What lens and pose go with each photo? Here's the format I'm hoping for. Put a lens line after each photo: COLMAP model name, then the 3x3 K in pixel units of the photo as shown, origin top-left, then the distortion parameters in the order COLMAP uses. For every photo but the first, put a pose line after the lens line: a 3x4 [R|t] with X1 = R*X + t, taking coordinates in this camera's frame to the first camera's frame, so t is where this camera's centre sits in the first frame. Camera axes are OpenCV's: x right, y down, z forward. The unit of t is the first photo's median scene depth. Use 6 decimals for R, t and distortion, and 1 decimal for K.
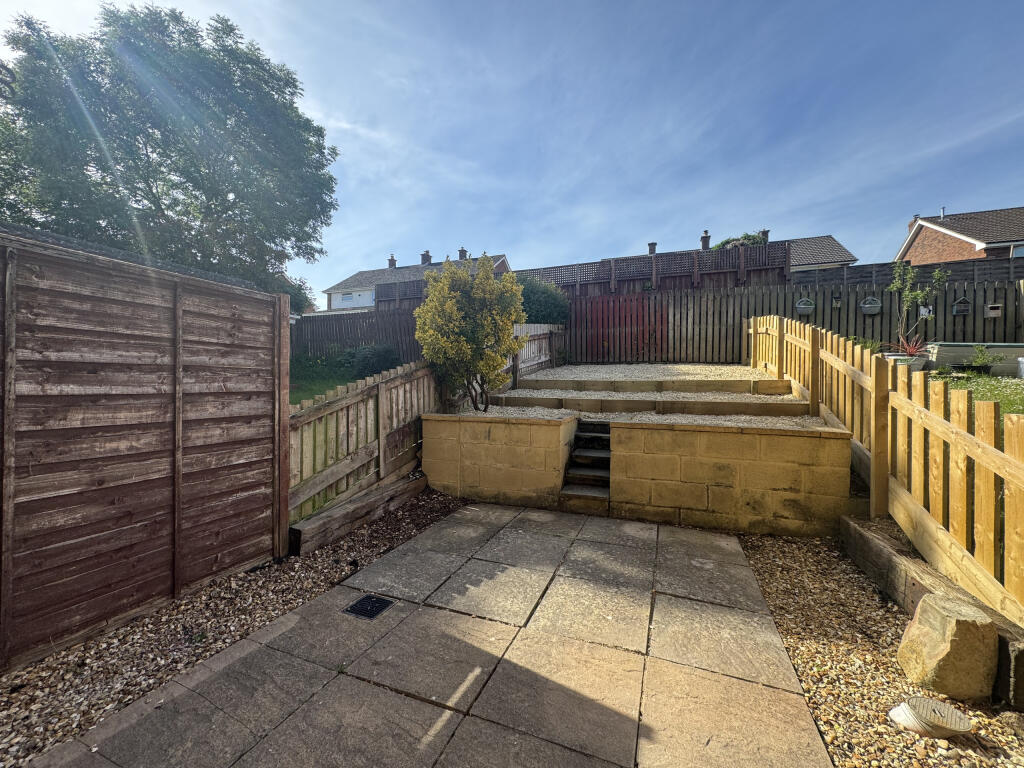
lens RADIAL K [[404.4, 0, 513.2], [0, 404.4, 386.8], [0, 0, 1]] dist [0.001262, 0.000014]
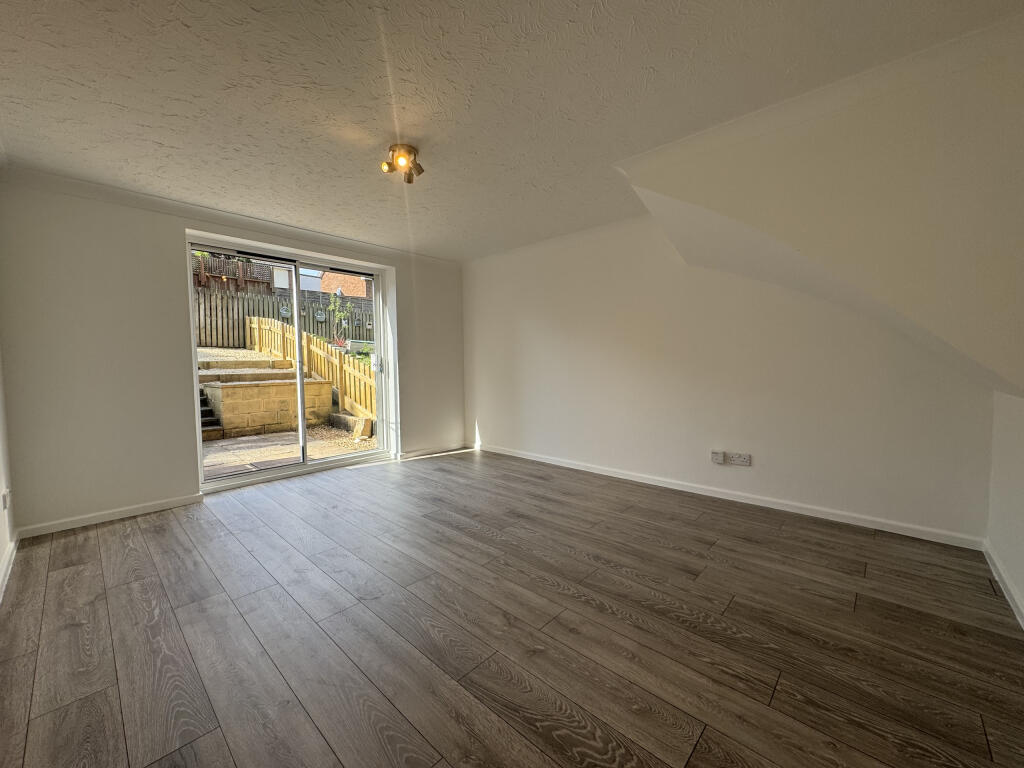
lens RADIAL K [[404.4, 0, 512.4], [0, 404.4, 381.7], [0, 0, 1]] dist [0.001262, 0.000014]
pose [[0.359796, -0.059109, 0.931157, -0.495082], [0.022028, 0.998251, 0.054857, 0.001802], [-0.932771, 0.000774, 0.360469, -0.430315]]
